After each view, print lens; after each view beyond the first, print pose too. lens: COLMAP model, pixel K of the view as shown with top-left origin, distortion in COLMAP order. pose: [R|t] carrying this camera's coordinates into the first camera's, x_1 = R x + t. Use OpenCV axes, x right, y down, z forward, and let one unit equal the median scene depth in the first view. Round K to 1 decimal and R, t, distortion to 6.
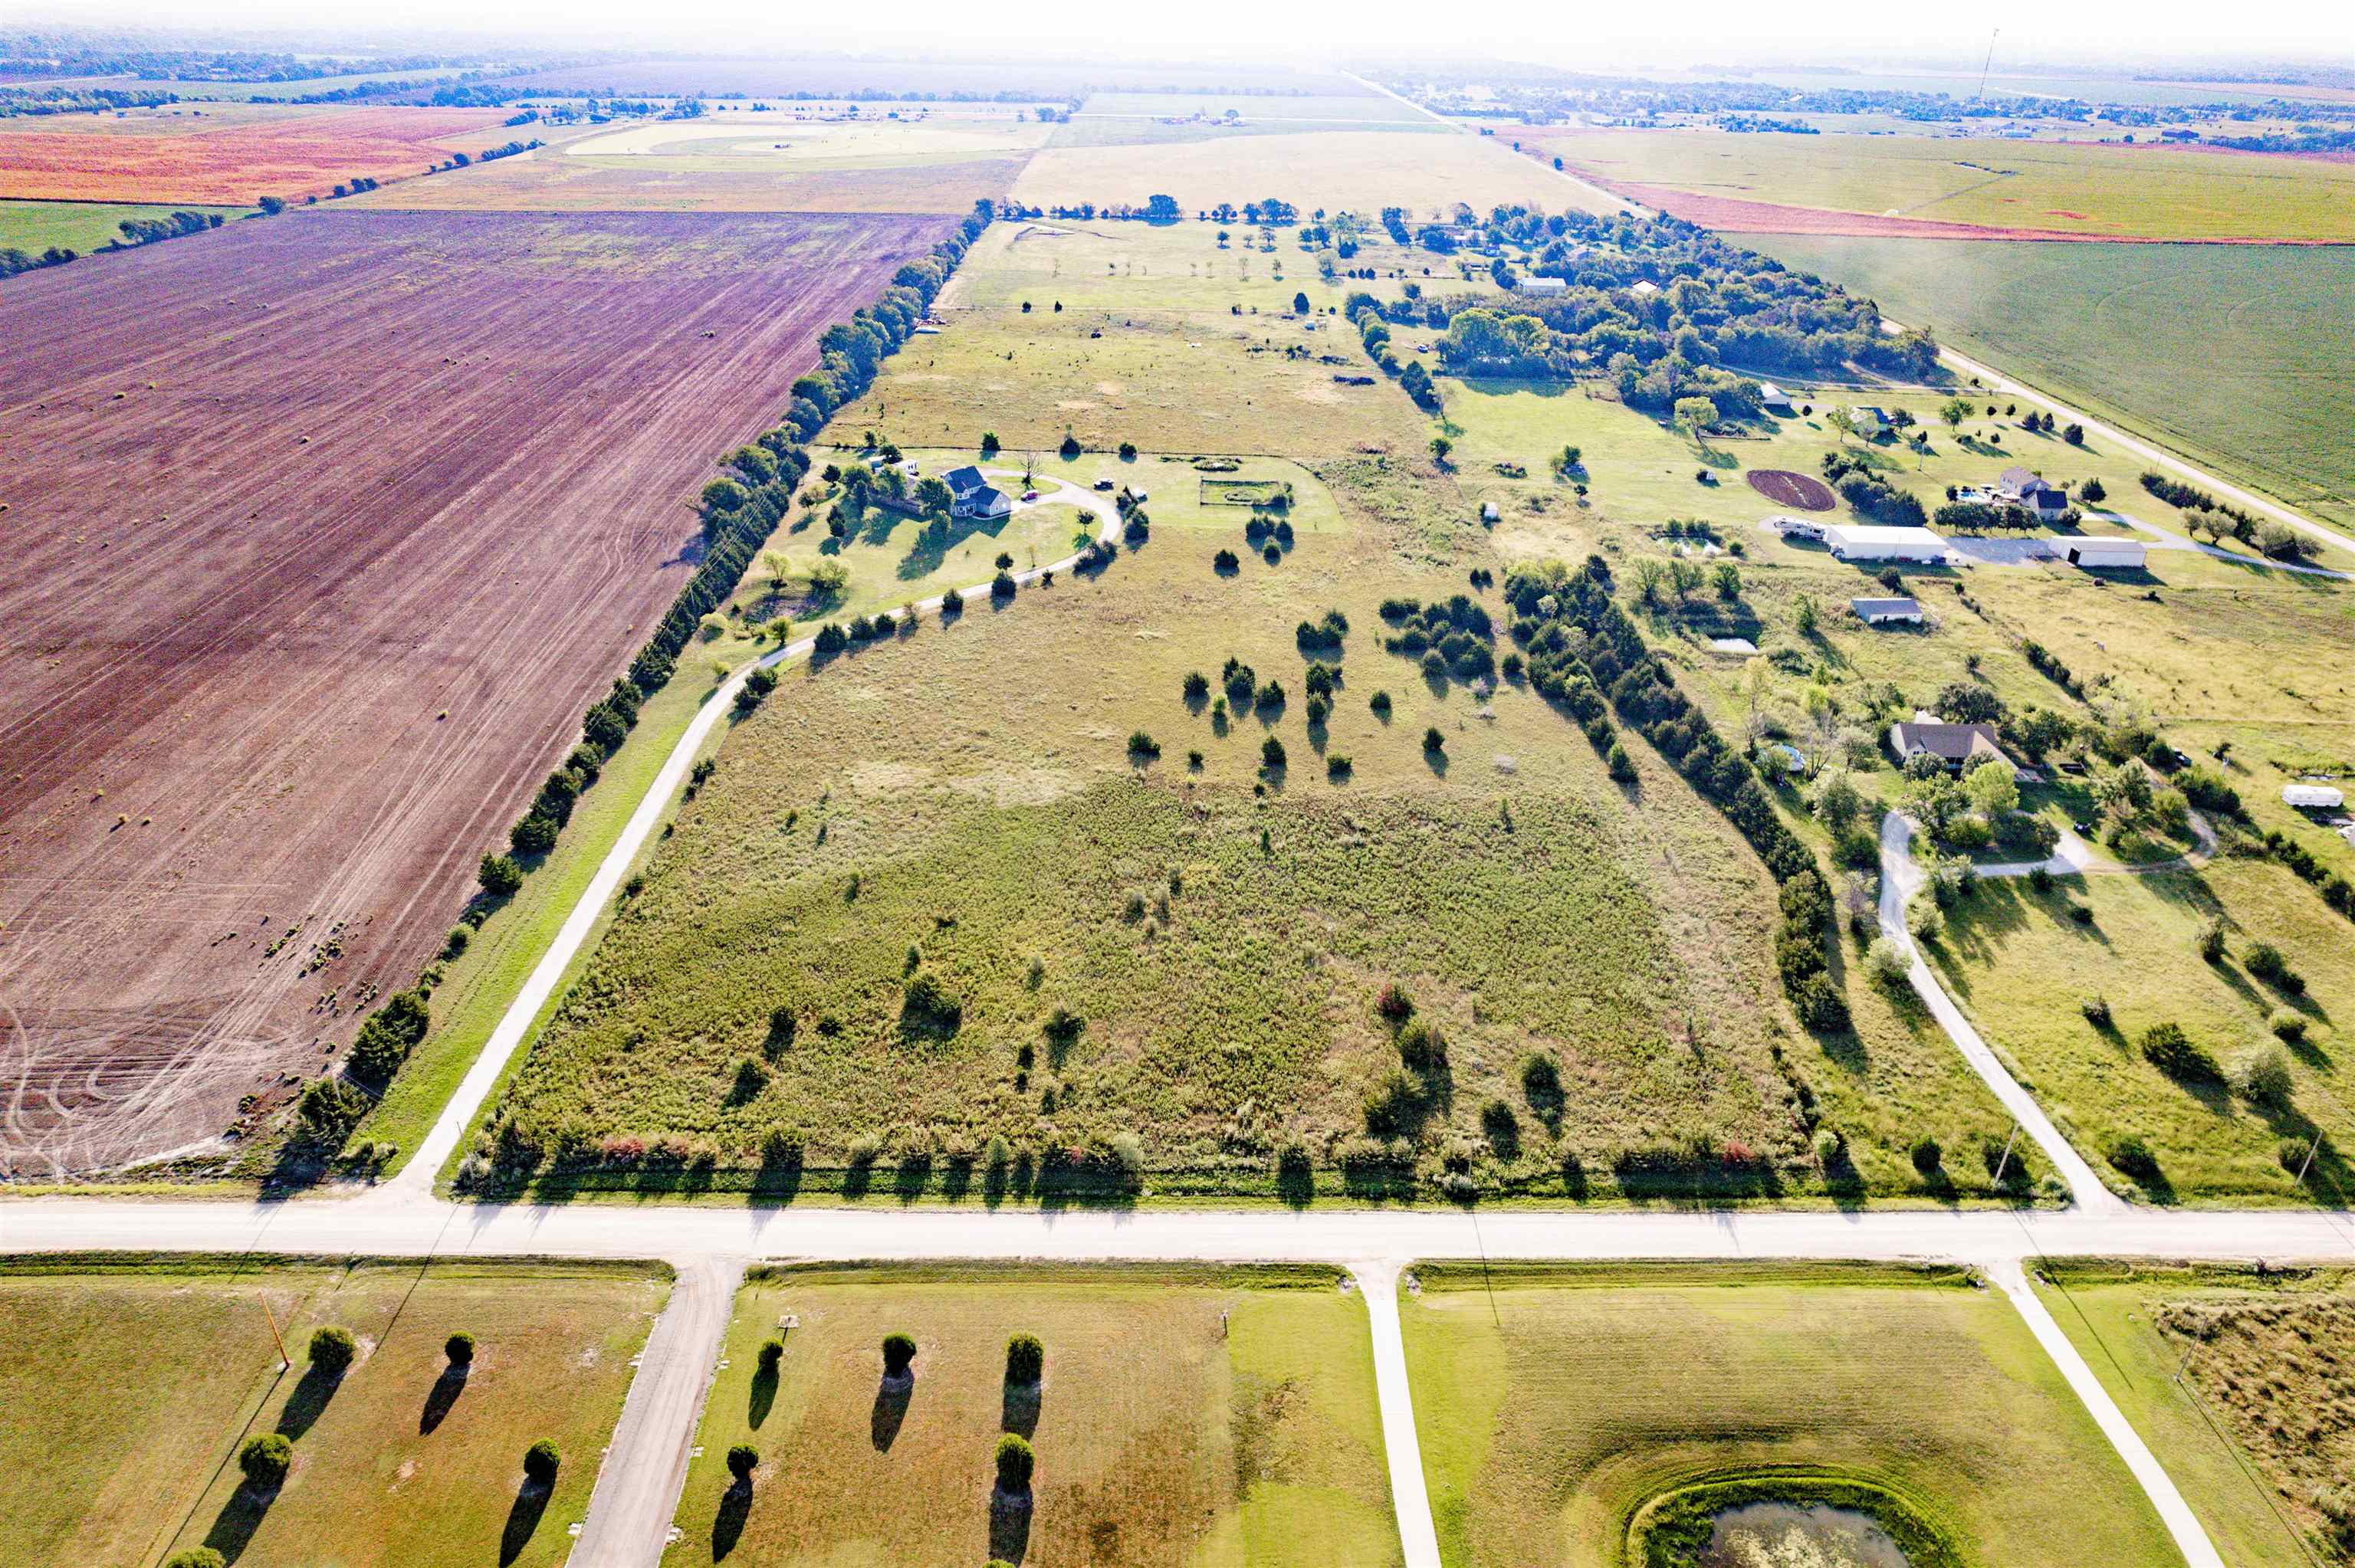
lens RADIAL K [[1530.4, 0, 1186.8], [0, 1530.4, 803.3], [0, 0, 1]] dist [-0.084485, 0.078805]
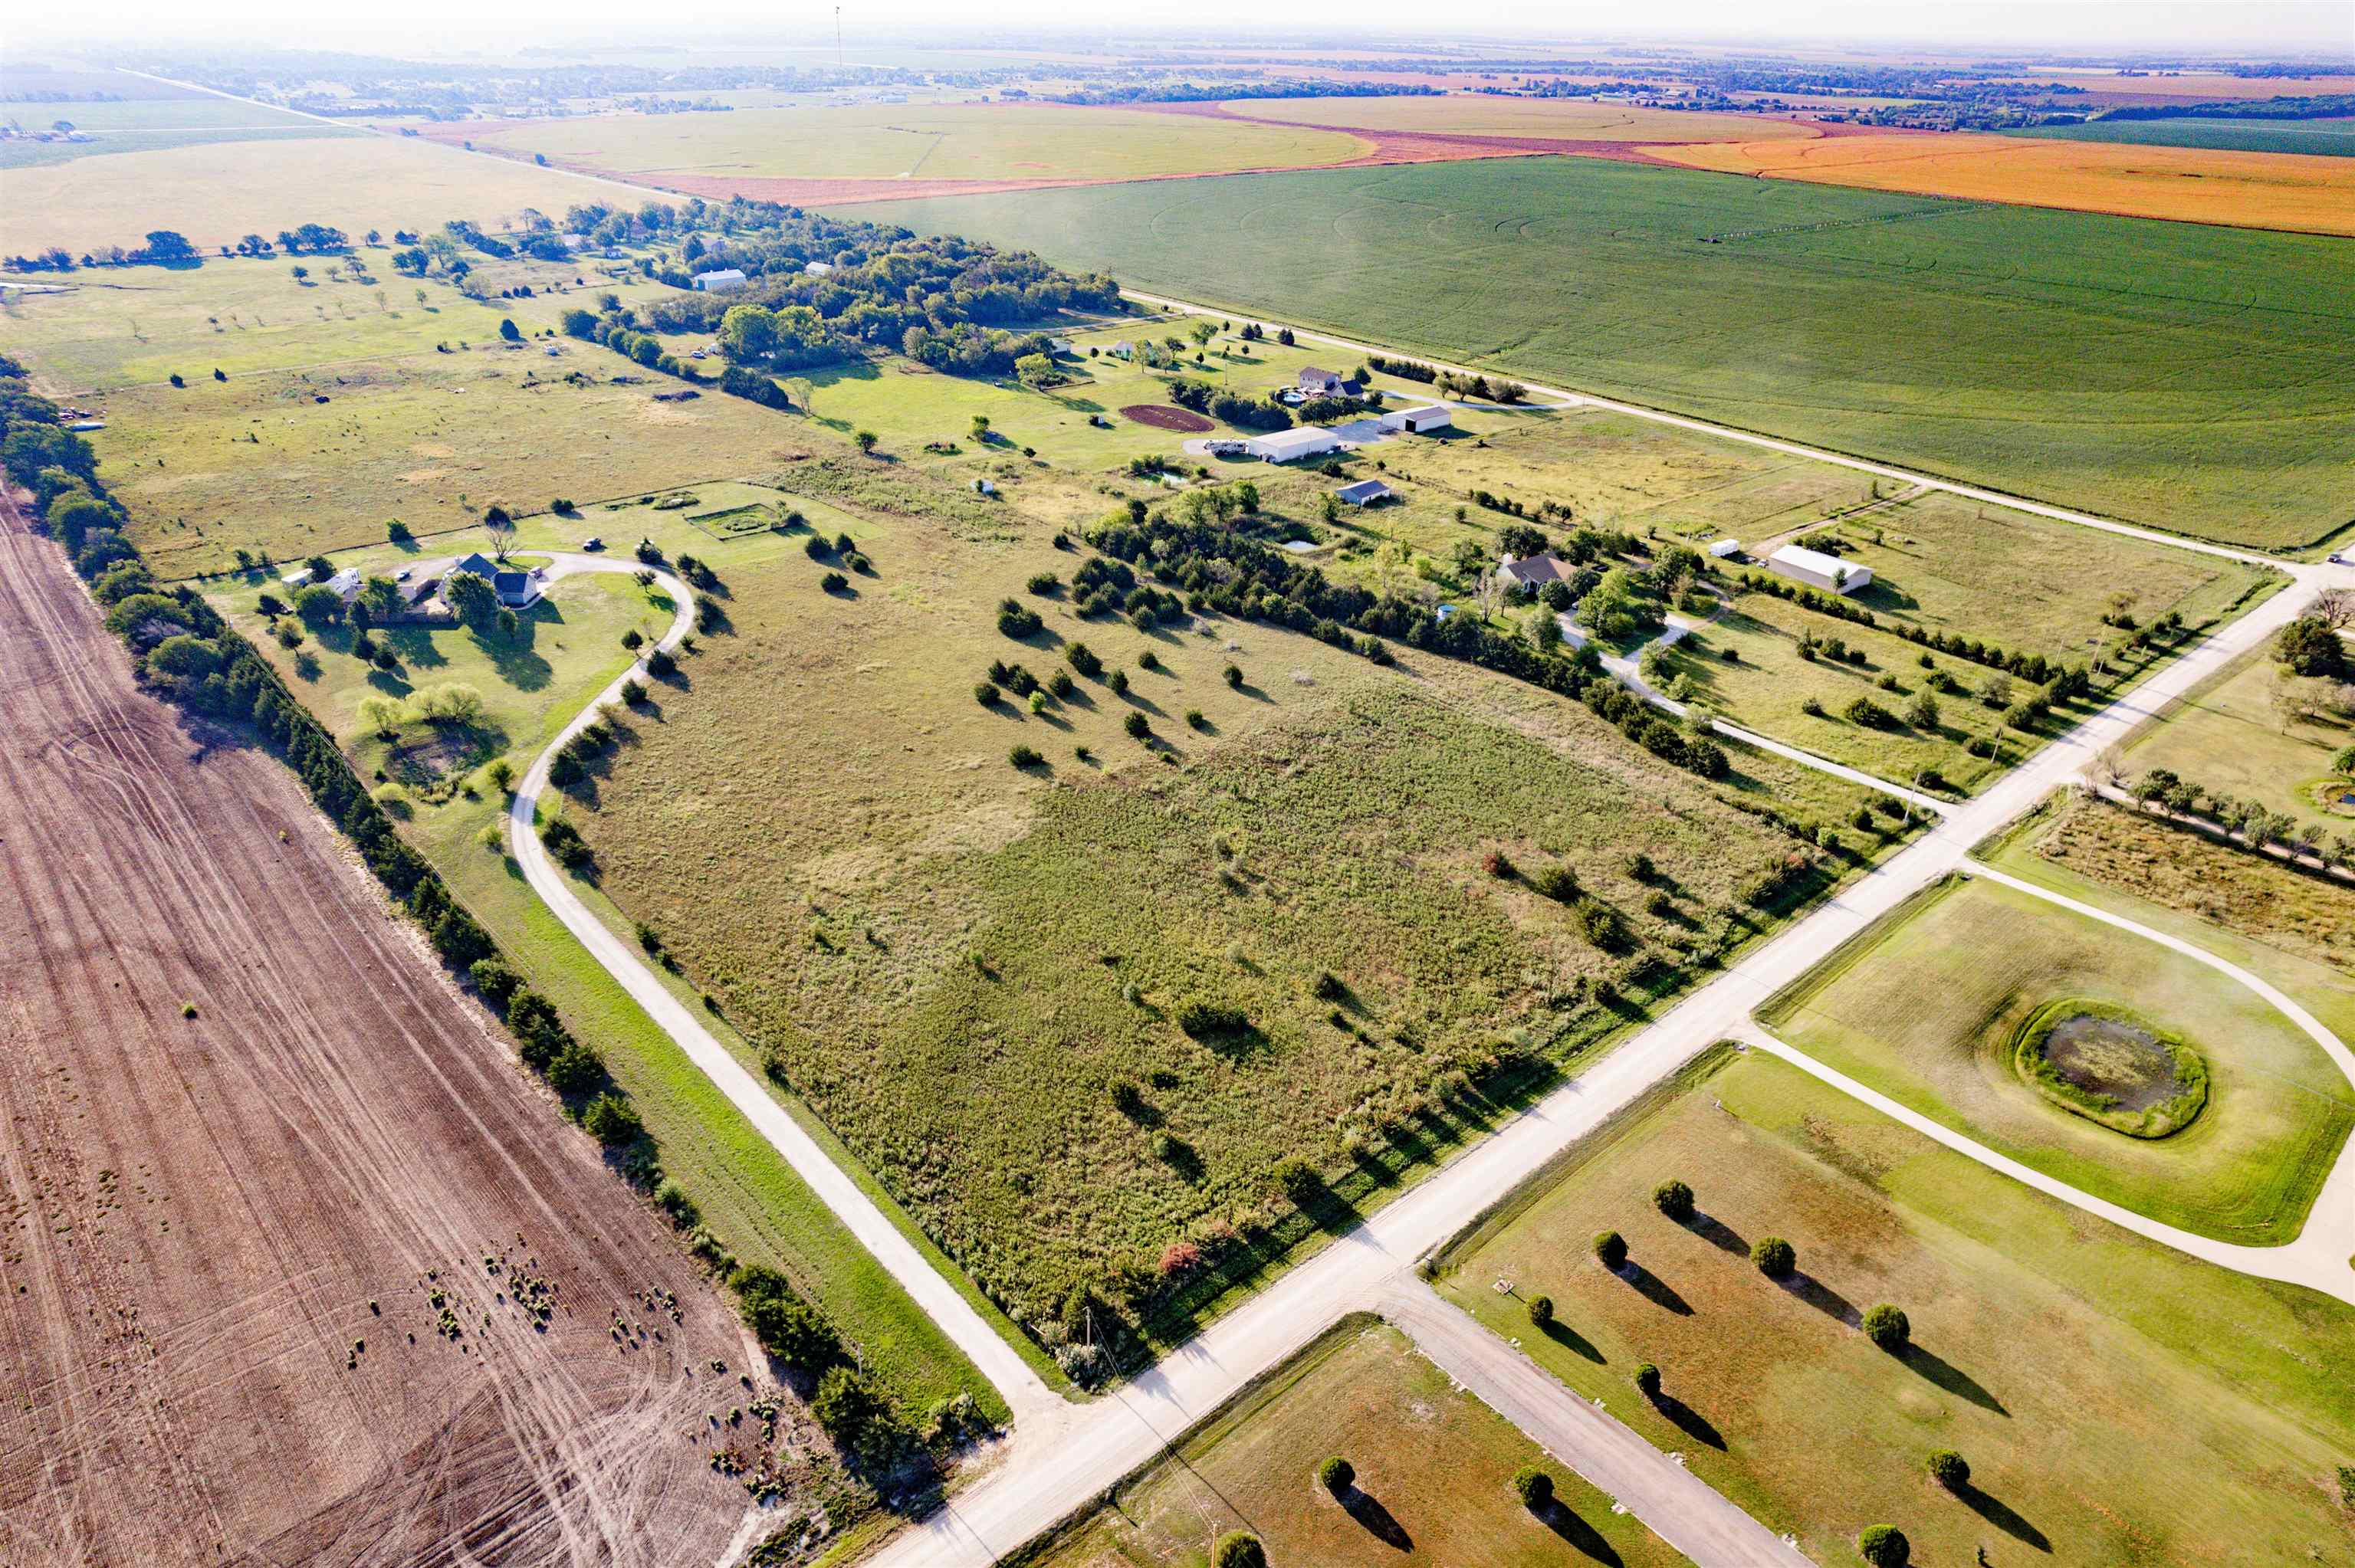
lens RADIAL K [[1530.4, 0, 1186.8], [0, 1530.4, 803.3], [0, 0, 1]] dist [-0.084485, 0.078805]
pose [[0.755805, -0.311771, 0.575811, -0.588686], [0.305402, 0.945710, 0.111184, -0.098761], [-0.579214, 0.091820, 0.809988, 0.158524]]
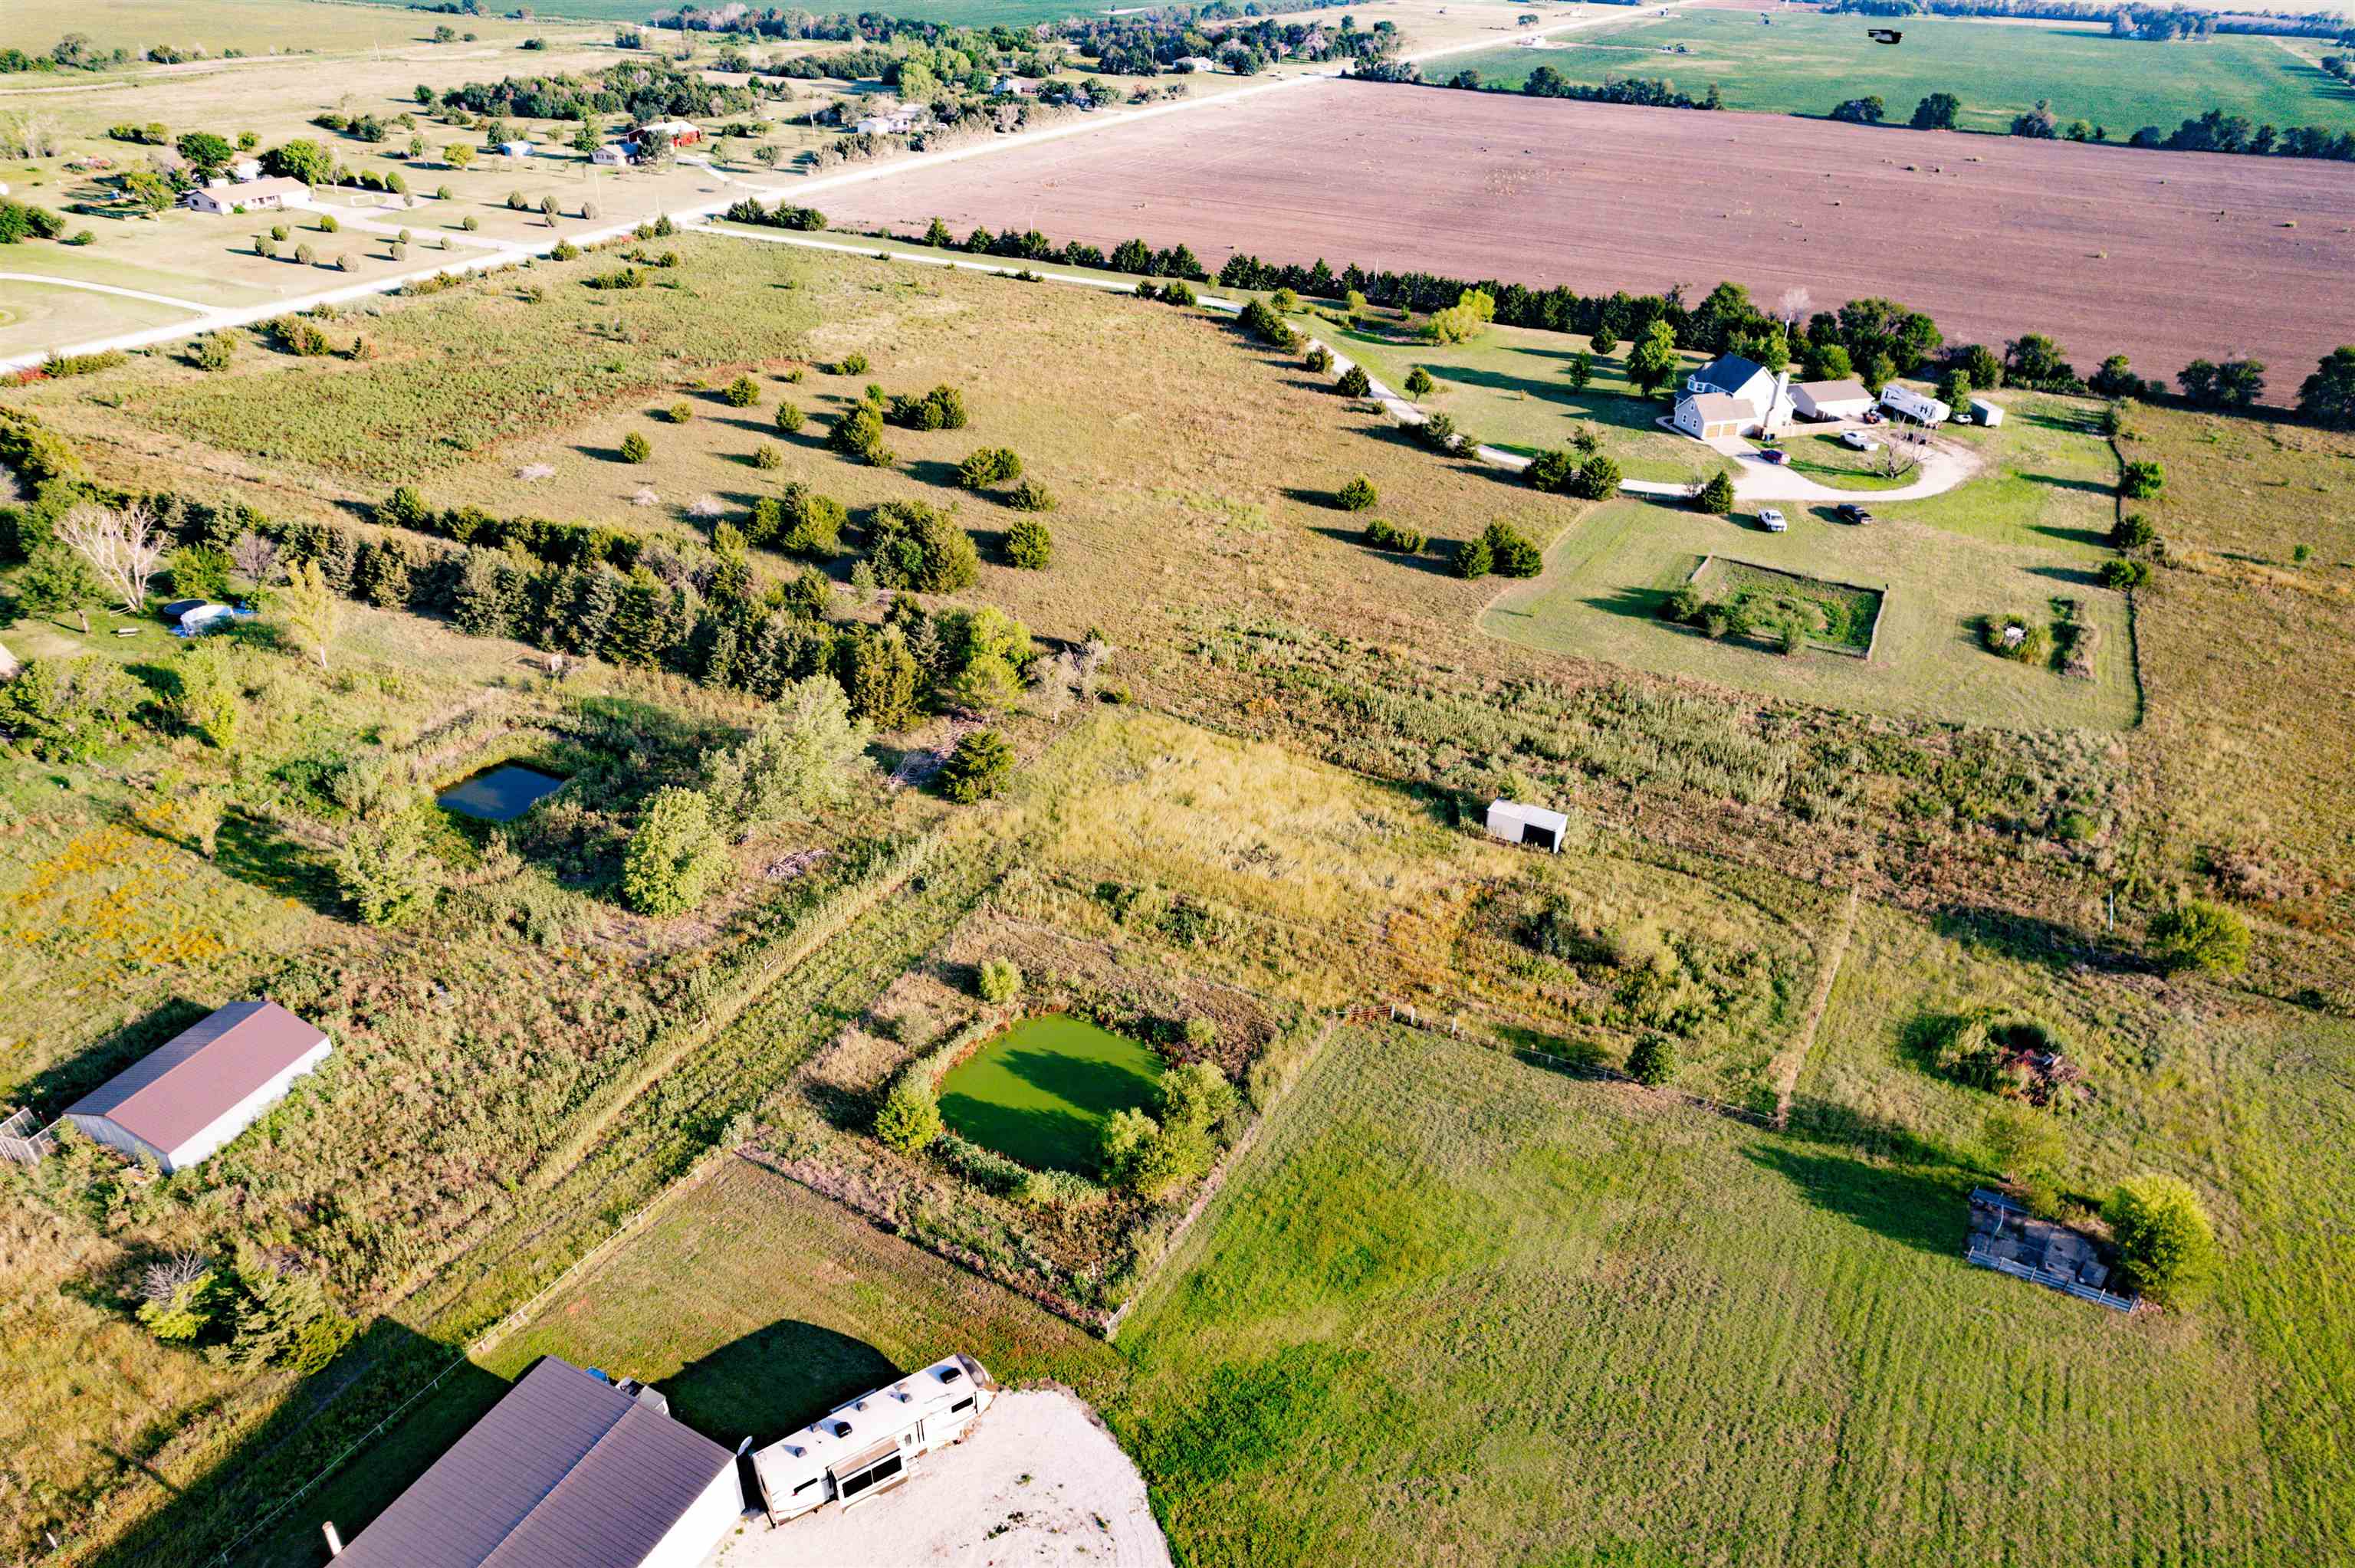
lens RADIAL K [[1530.4, 0, 1186.8], [0, 1530.4, 803.3], [0, 0, 1]] dist [-0.084485, 0.078805]
pose [[-0.456045, 0.433318, -0.777340, 0.804830], [-0.454535, 0.637536, 0.622050, -0.607695], [0.765128, 0.637012, -0.093787, 1.584813]]
